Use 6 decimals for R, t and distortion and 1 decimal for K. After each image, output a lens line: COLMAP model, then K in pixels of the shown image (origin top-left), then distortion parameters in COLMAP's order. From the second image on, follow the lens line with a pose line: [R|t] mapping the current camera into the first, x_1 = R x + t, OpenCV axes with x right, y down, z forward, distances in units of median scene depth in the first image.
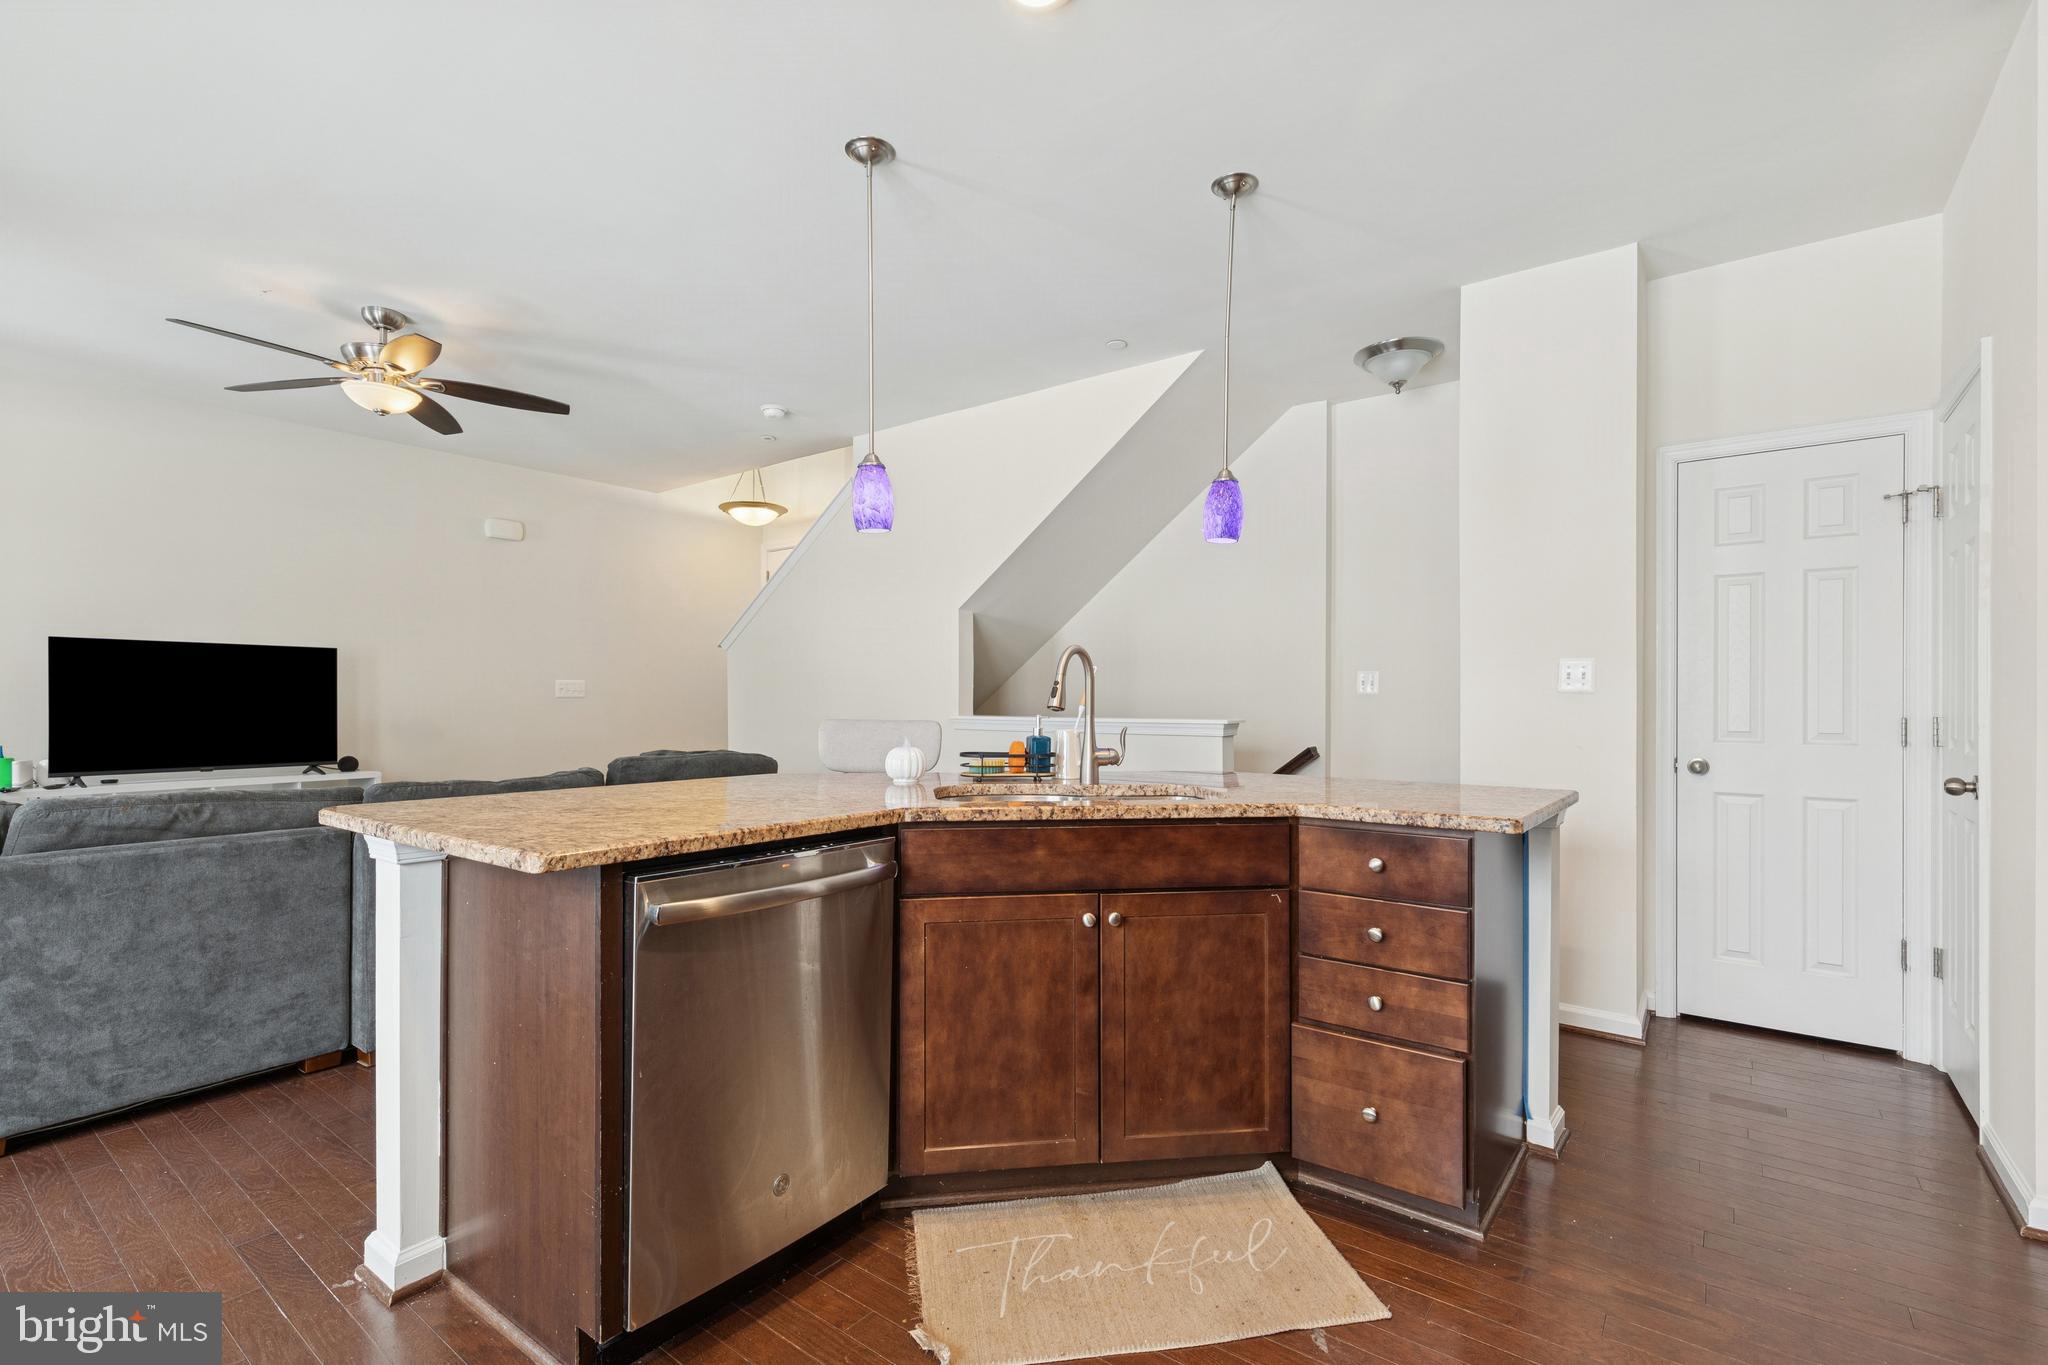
lens RADIAL K [[933.5, 0, 1012.0], [0, 933.5, 699.0], [0, 0, 1]] dist [0.009549, -0.001050]
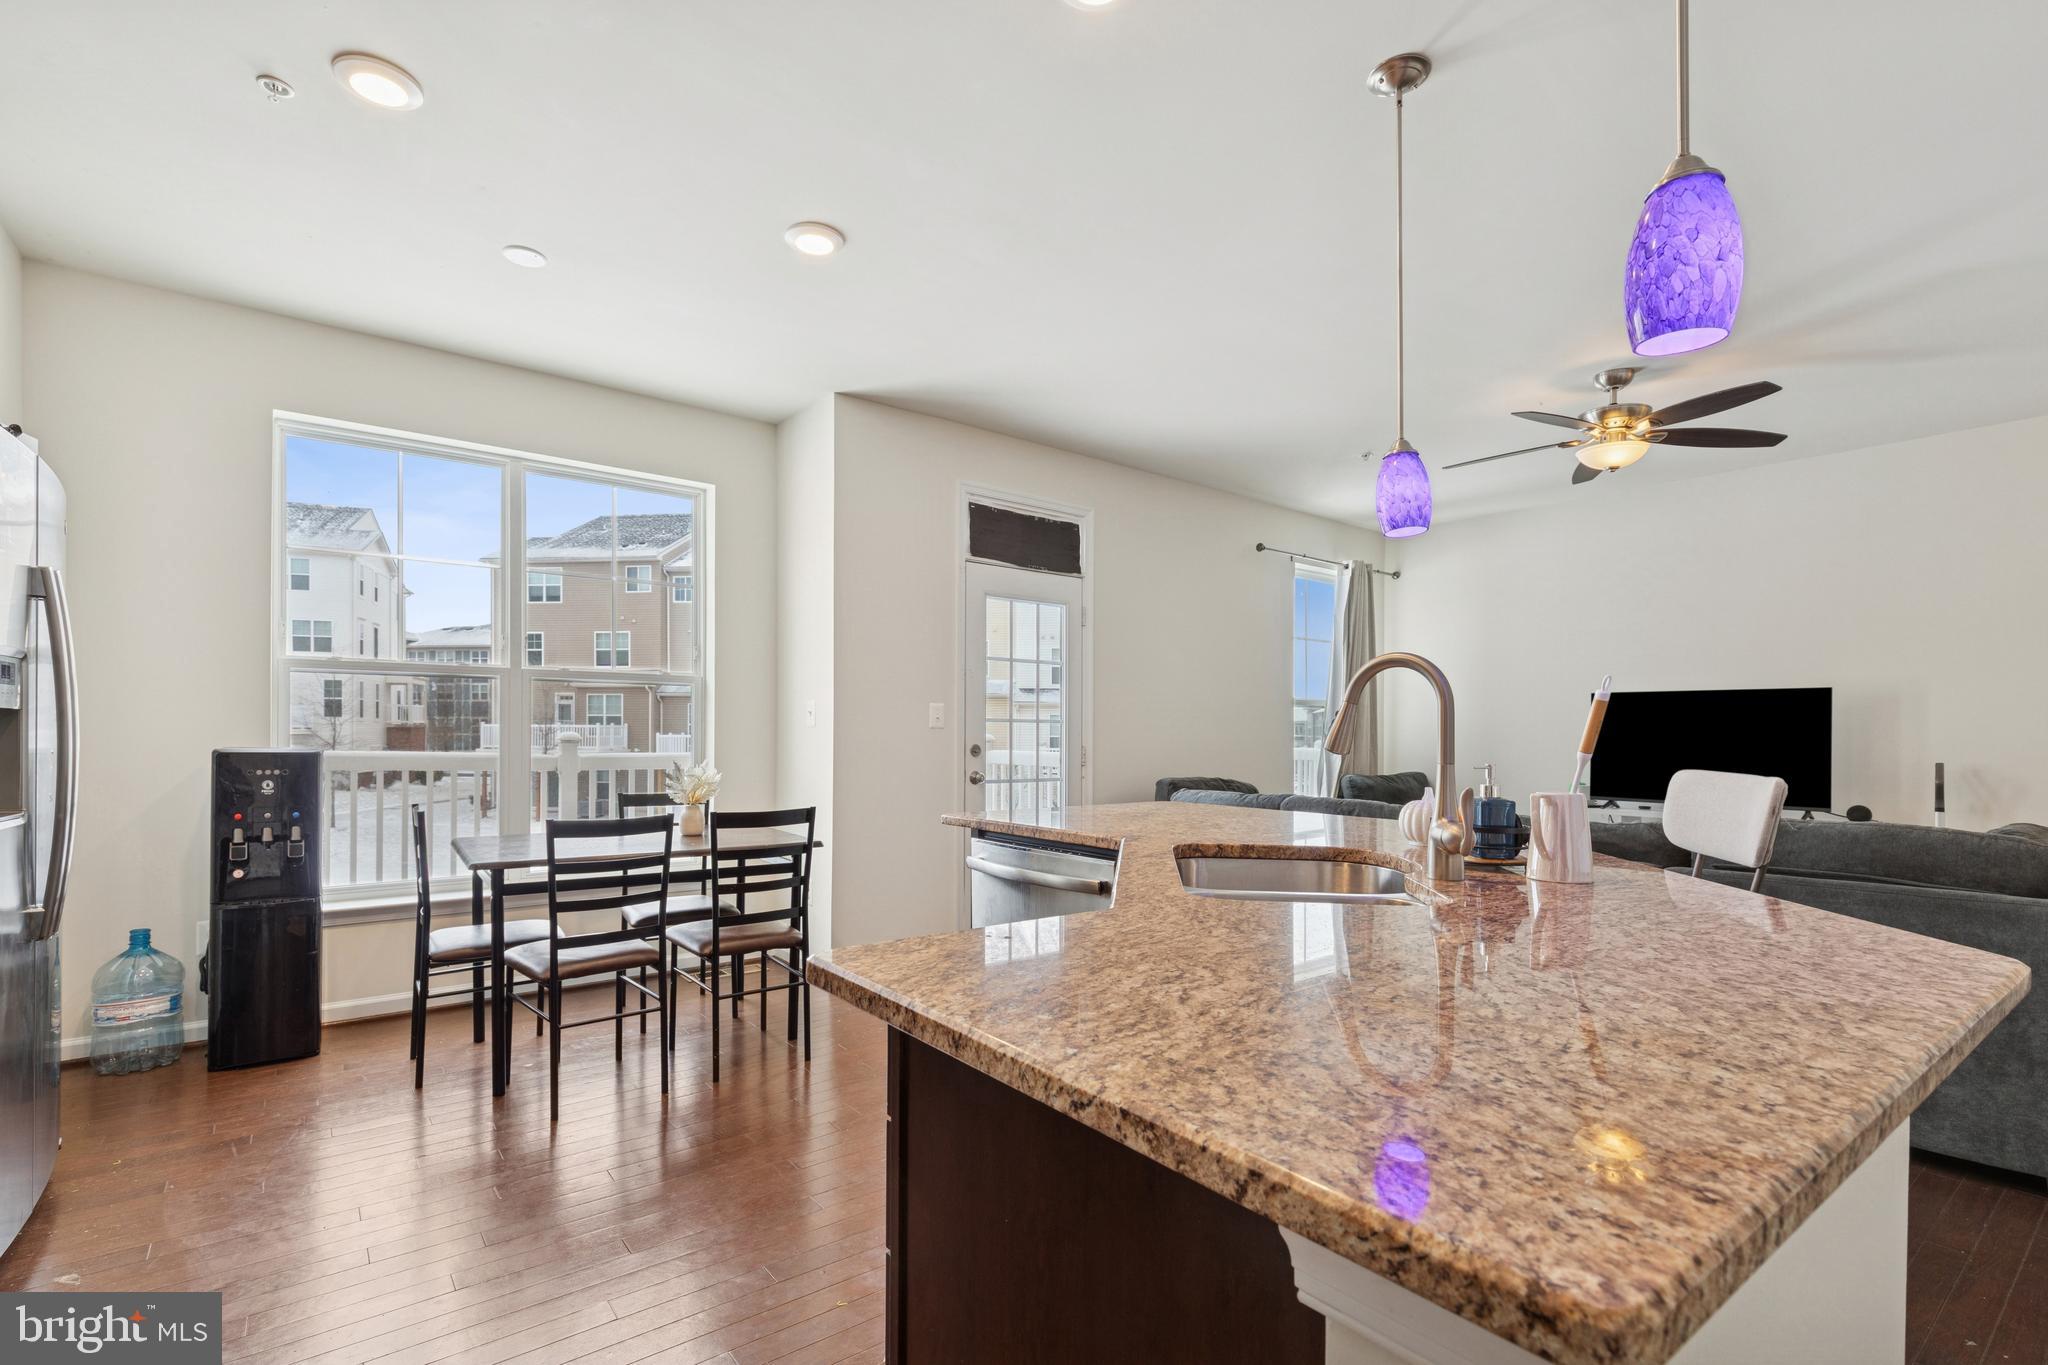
lens RADIAL K [[933.5, 0, 1030.7], [0, 933.5, 727.1], [0, 0, 1]] dist [0.009549, -0.001050]
pose [[-0.250506, -0.011876, -0.968042, 0.427827], [-0.007944, 0.999916, -0.010211, 0.000907], [0.968082, 0.005132, -0.250580, 0.527535]]
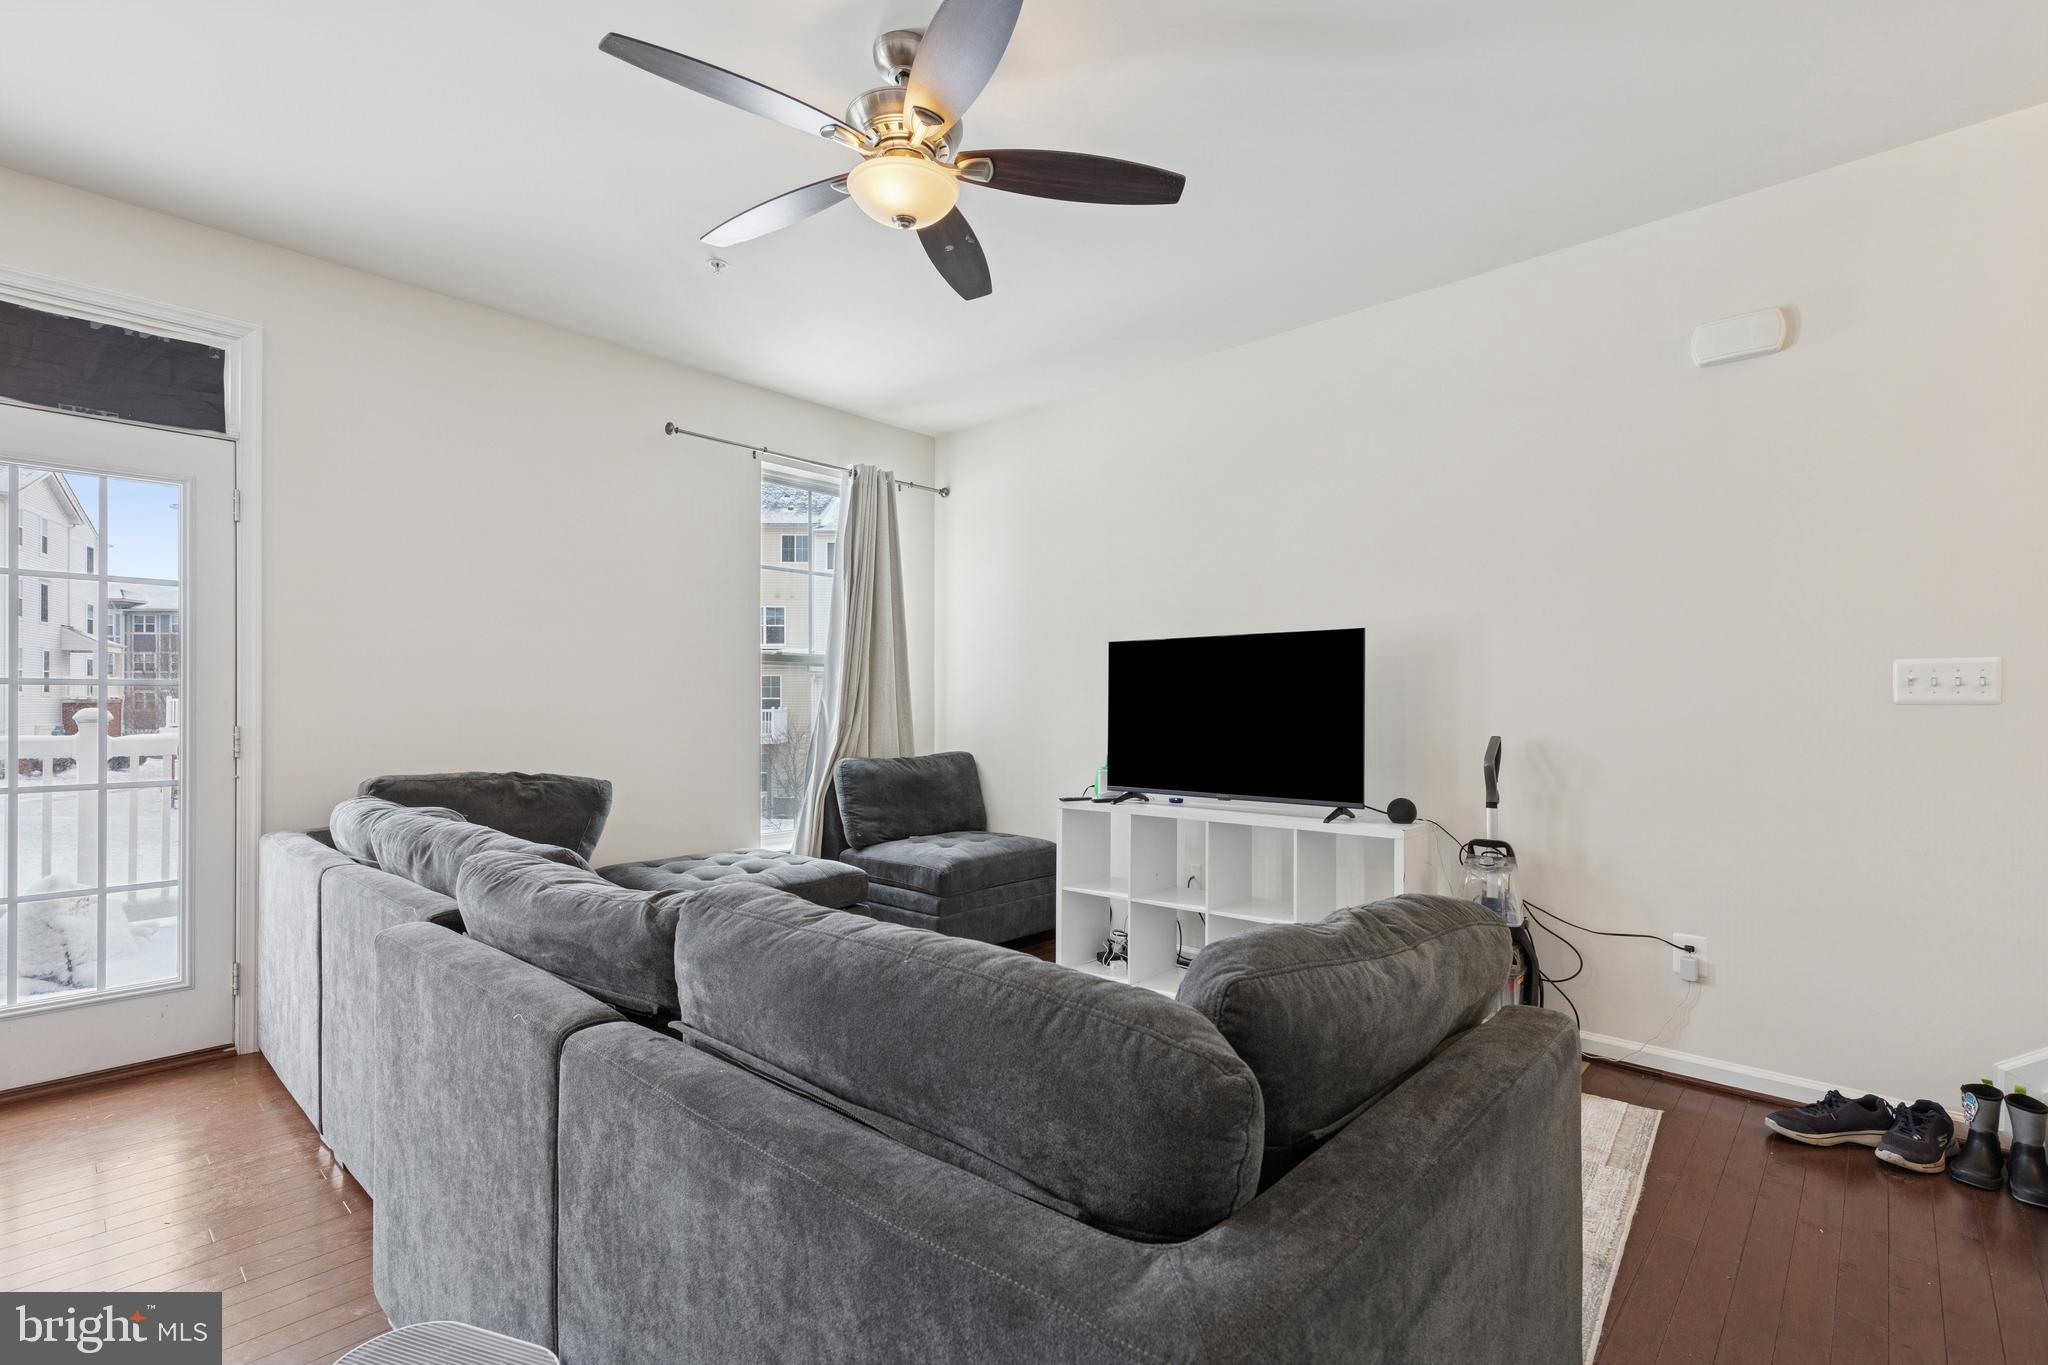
lens RADIAL K [[933.5, 0, 1021.6], [0, 933.5, 695.8], [0, 0, 1]] dist [0.009549, -0.001050]
pose [[-0.088551, -0.012857, -0.995989, -0.071317], [0.001409, 0.999914, -0.013033, 0.000394], [0.996071, -0.002558, -0.088526, 0.931279]]
